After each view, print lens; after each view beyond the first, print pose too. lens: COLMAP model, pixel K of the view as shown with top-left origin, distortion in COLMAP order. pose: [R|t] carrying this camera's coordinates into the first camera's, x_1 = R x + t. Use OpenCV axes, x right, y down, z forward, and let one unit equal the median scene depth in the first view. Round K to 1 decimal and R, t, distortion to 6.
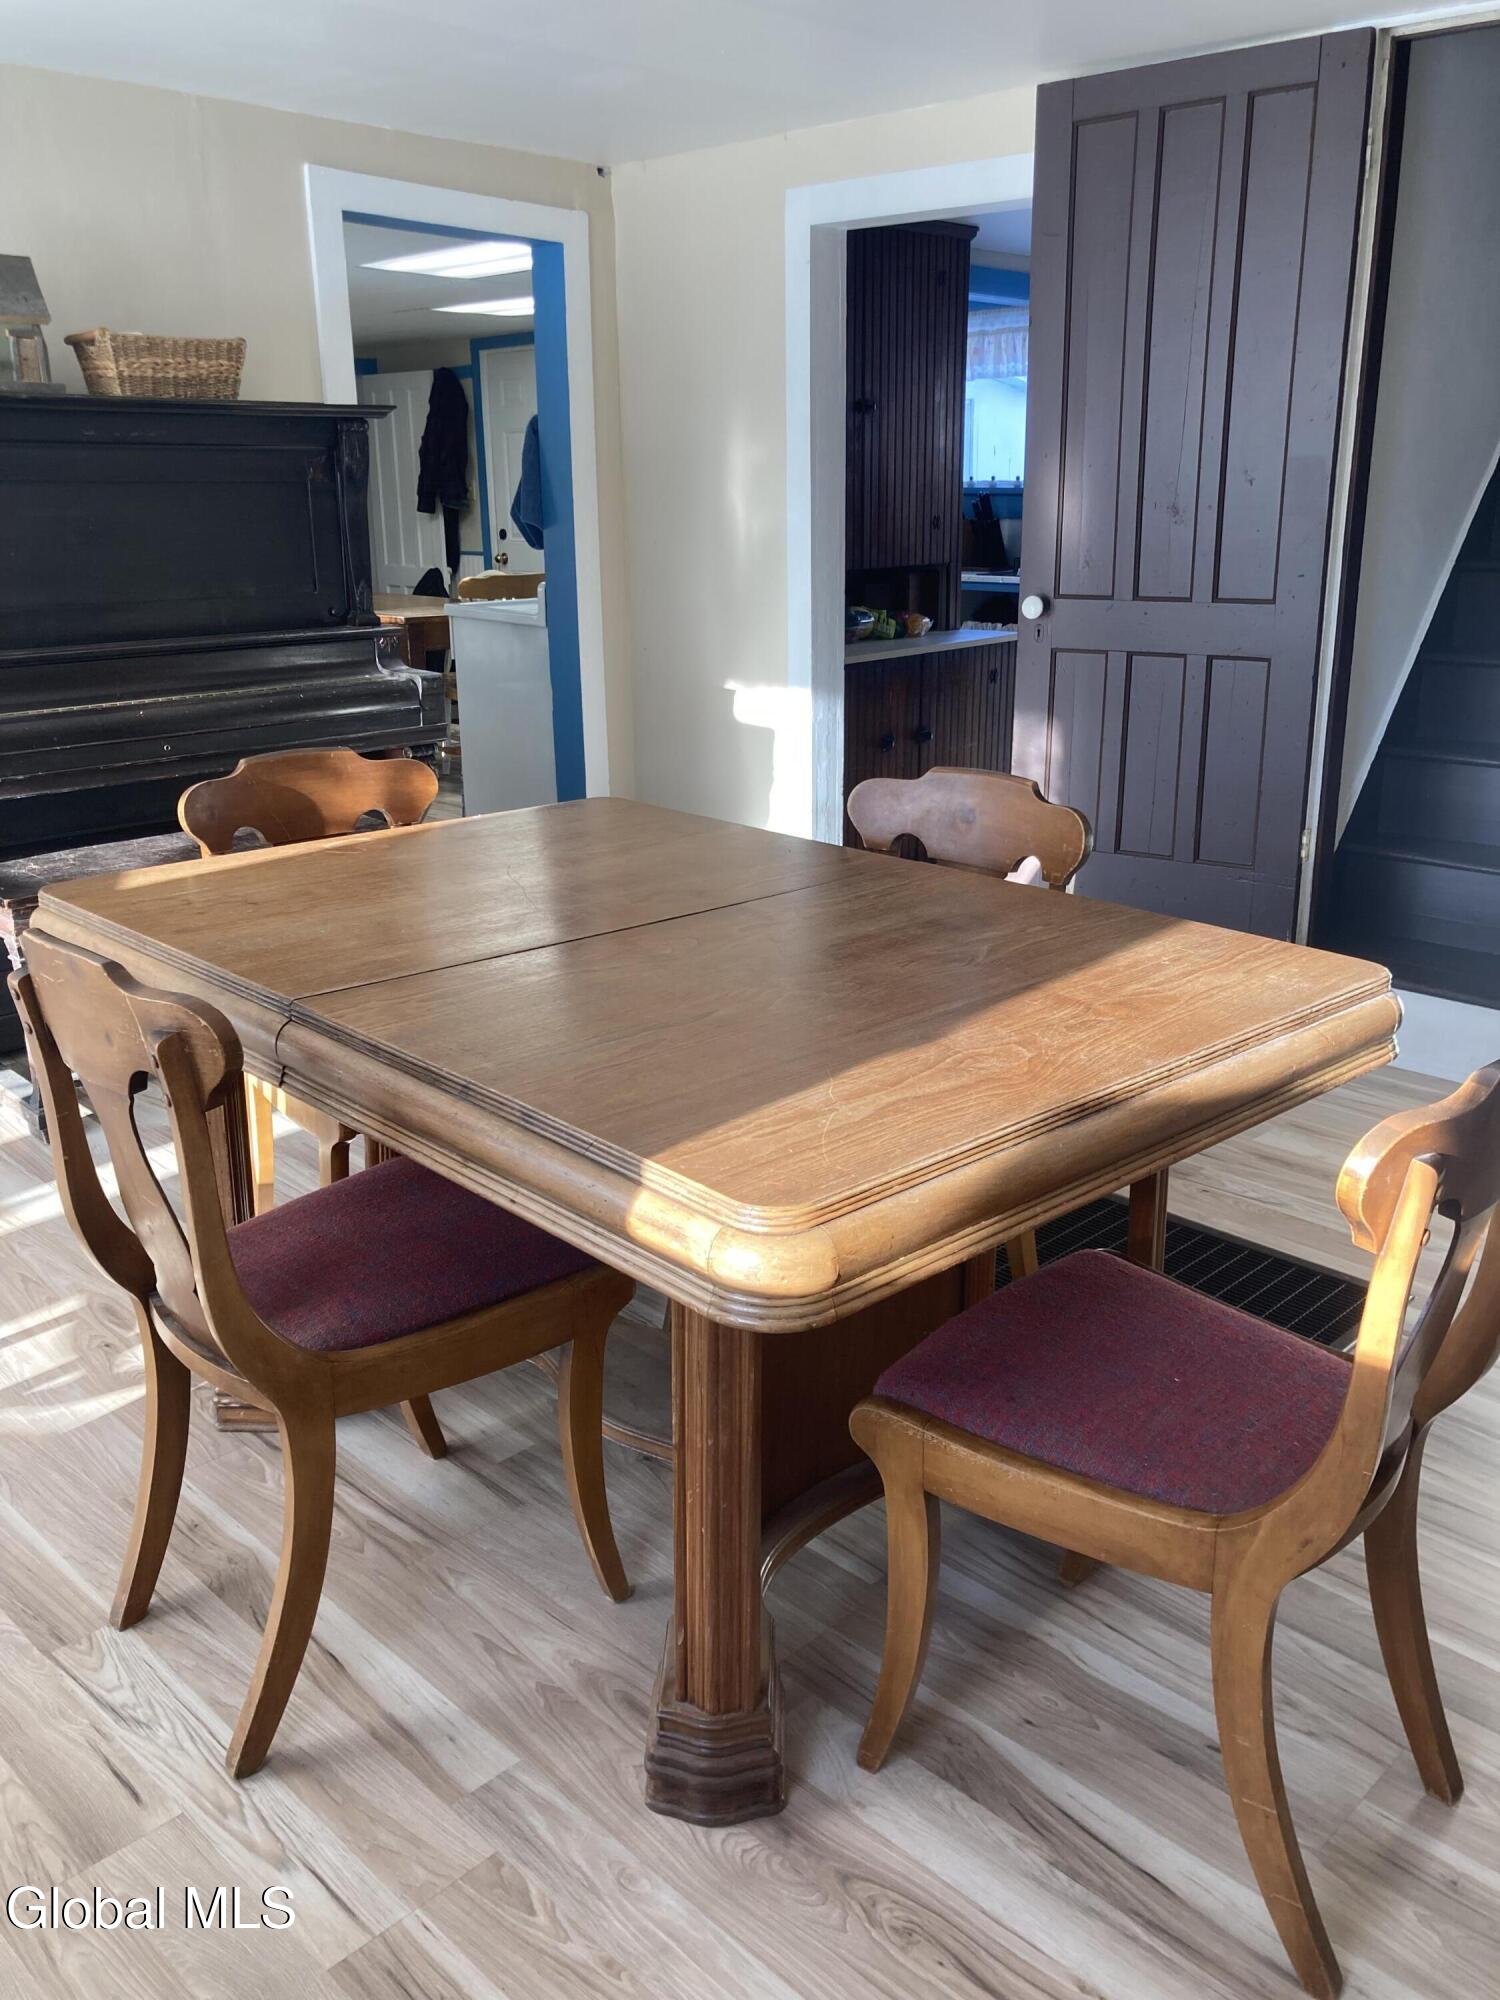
lens RADIAL K [[1635.2, 0, 751.0], [0, 1635.2, 1000.6], [0, 0, 1]] dist [-0.007269, 0.038346]
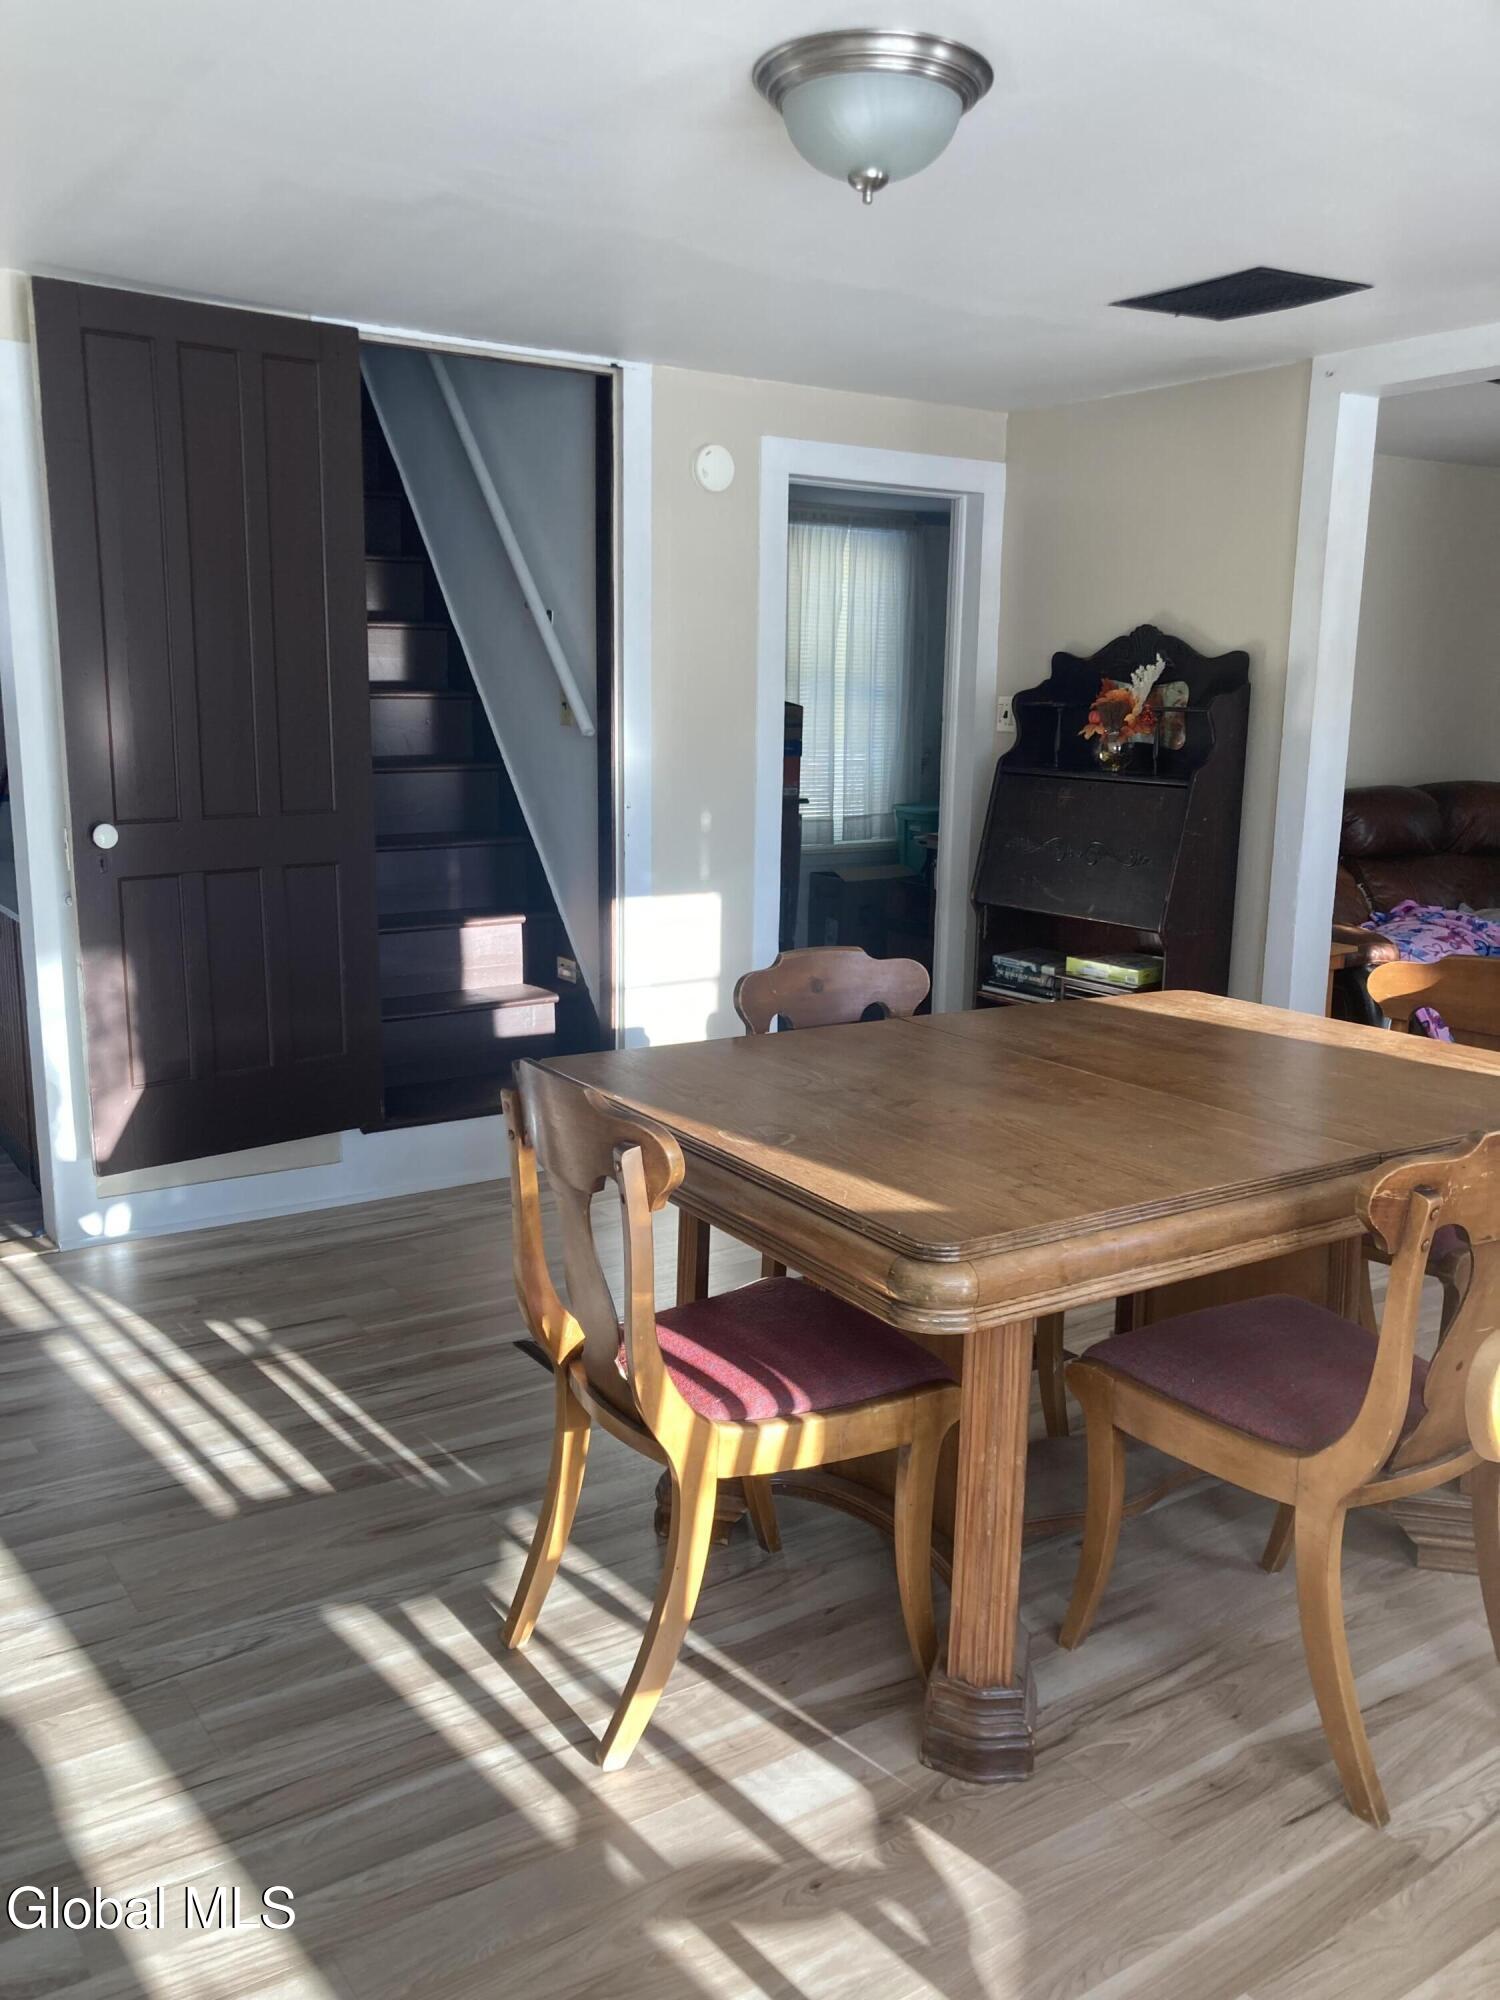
lens RADIAL K [[1634.6, 0, 746.9], [0, 1634.6, 999.8], [0, 0, 1]] dist [-0.003625, 0.016672]
pose [[0.199818, -0.182005, 0.962781, -1.038186], [0.279951, 0.952242, 0.121911, -0.264811], [-0.938989, 0.245172, 0.241227, 0.761913]]
